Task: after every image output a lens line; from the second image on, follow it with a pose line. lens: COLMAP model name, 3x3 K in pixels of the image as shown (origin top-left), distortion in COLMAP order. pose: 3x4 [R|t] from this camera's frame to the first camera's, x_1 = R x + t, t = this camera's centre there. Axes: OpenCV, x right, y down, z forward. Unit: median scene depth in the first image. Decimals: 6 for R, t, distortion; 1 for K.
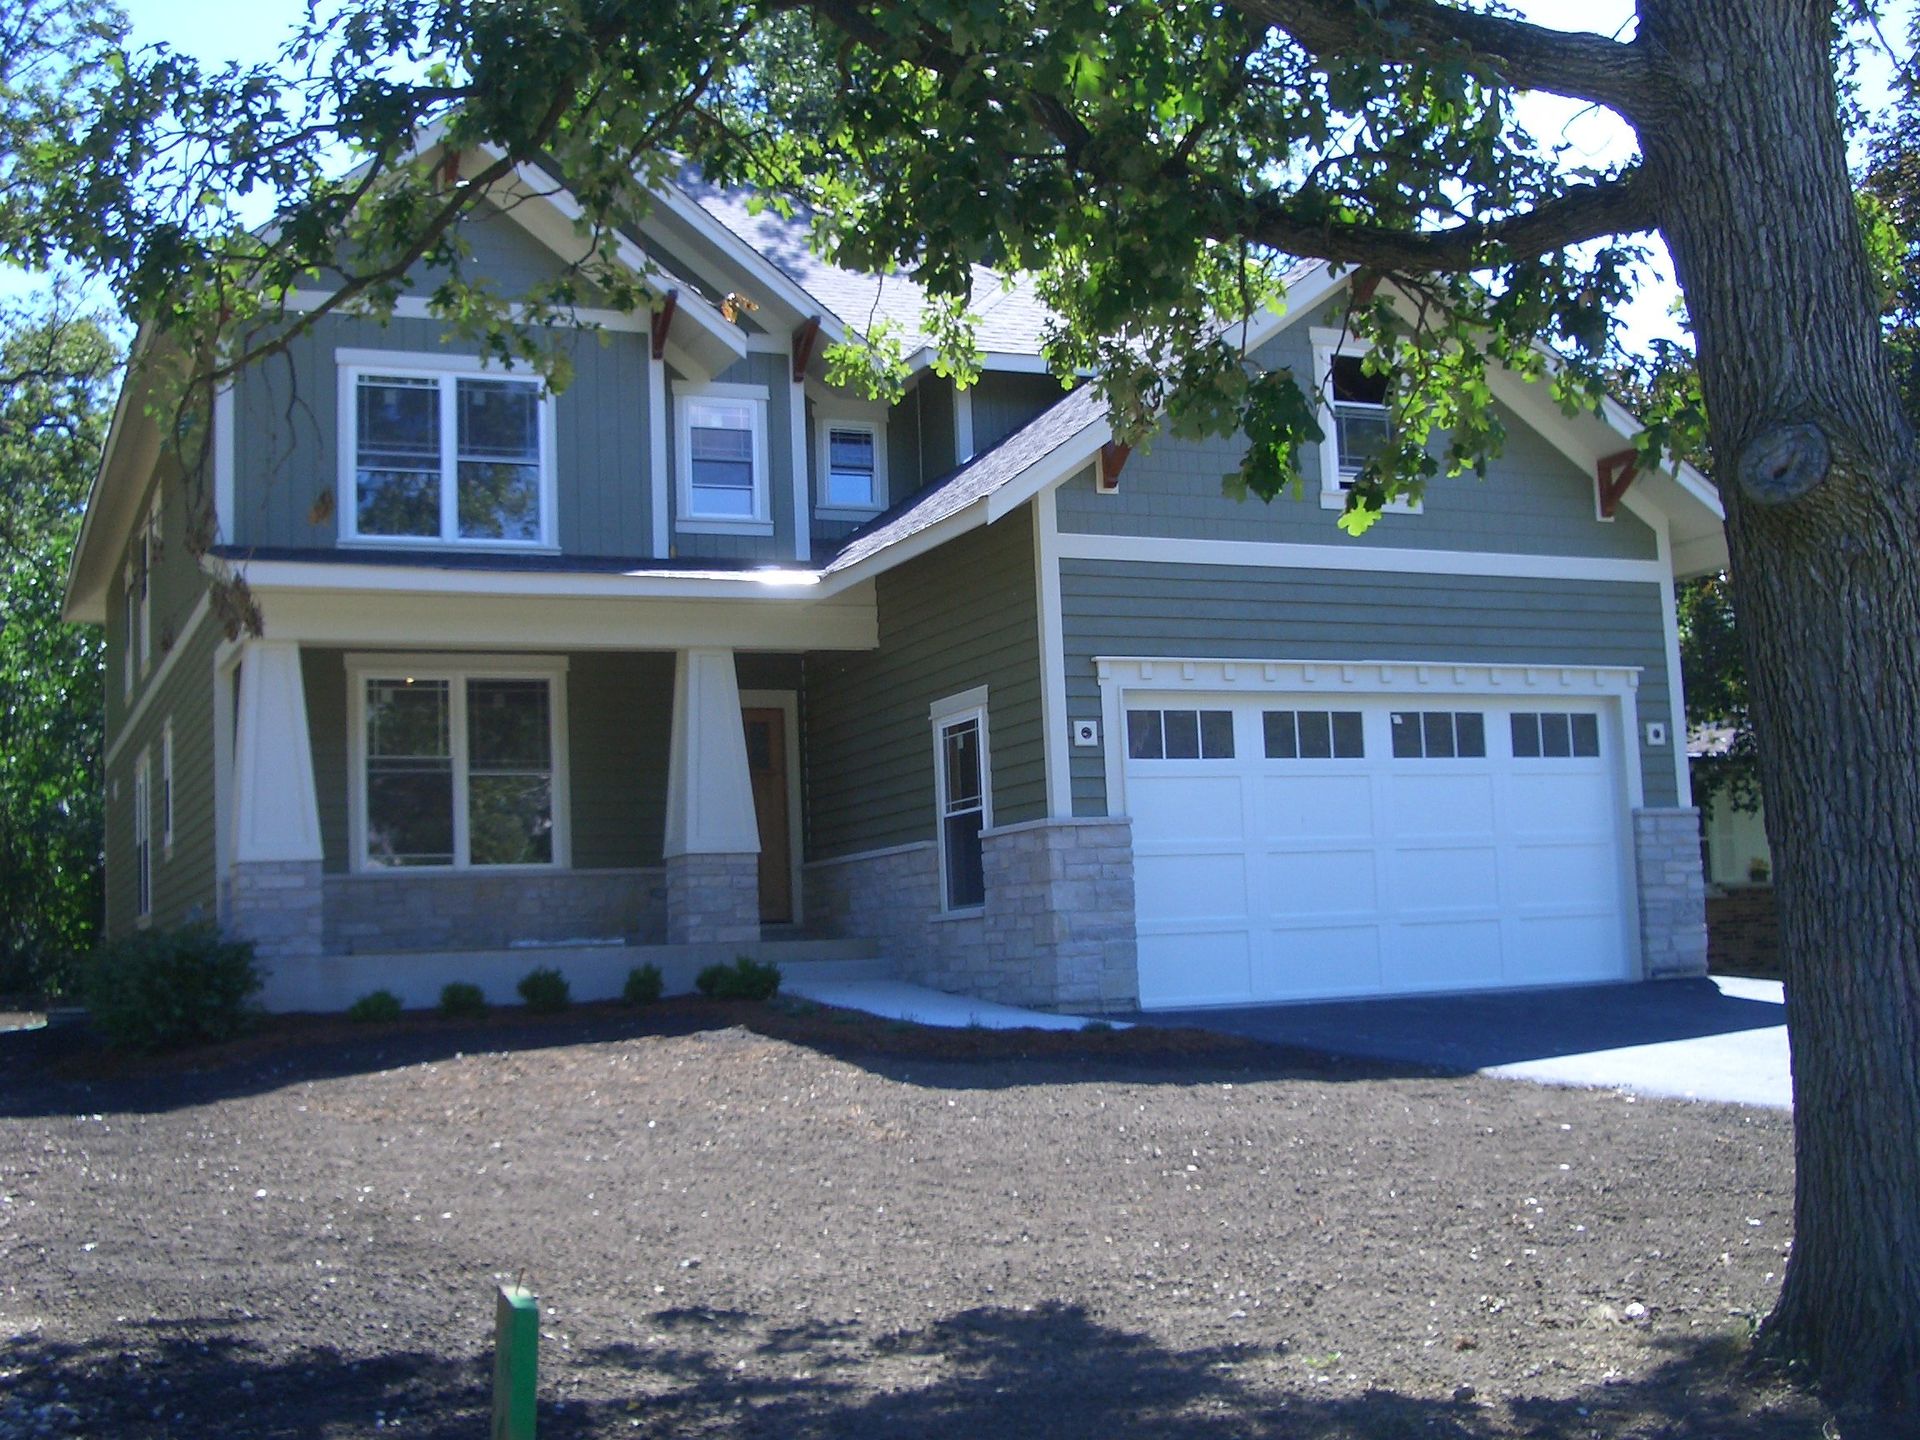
lens RADIAL K [[2285.3, 0, 960.0], [0, 2285.3, 720.0], [0, 0, 1]] dist [-0.075273, -0.008503]
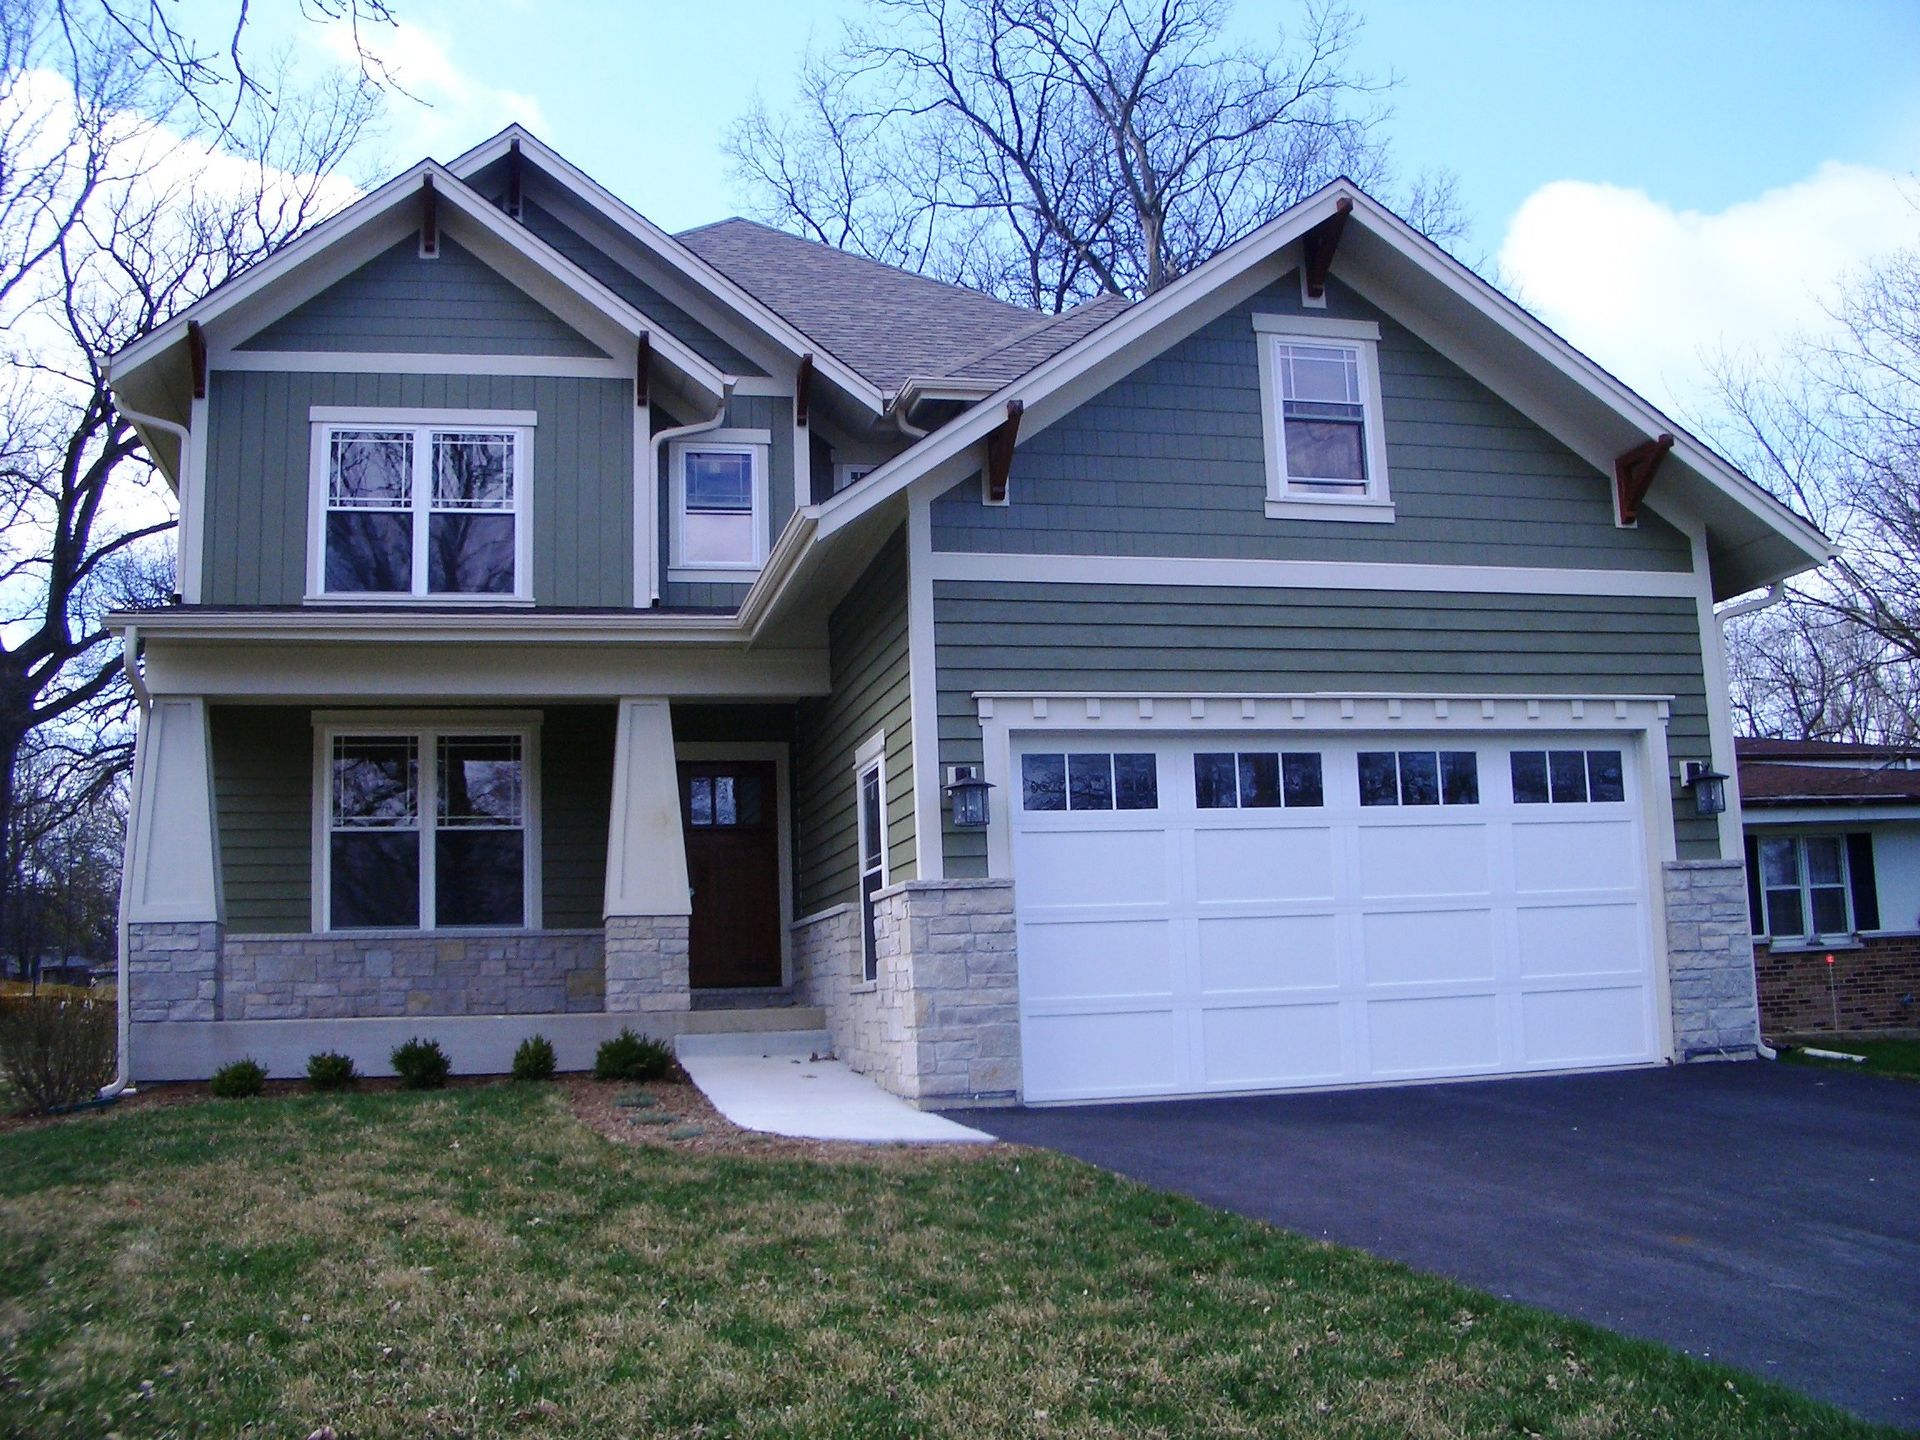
lens RADIAL K [[1898.1, 0, 960.0], [0, 1898.1, 720.0], [0, 0, 1]] dist [-0.117246, 0.008041]
pose [[0.983580, -0.018721, -0.179500, 0.162686], [0.013312, 0.999422, -0.031293, 0.004463], [0.179982, 0.028390, 0.983260, 0.260492]]
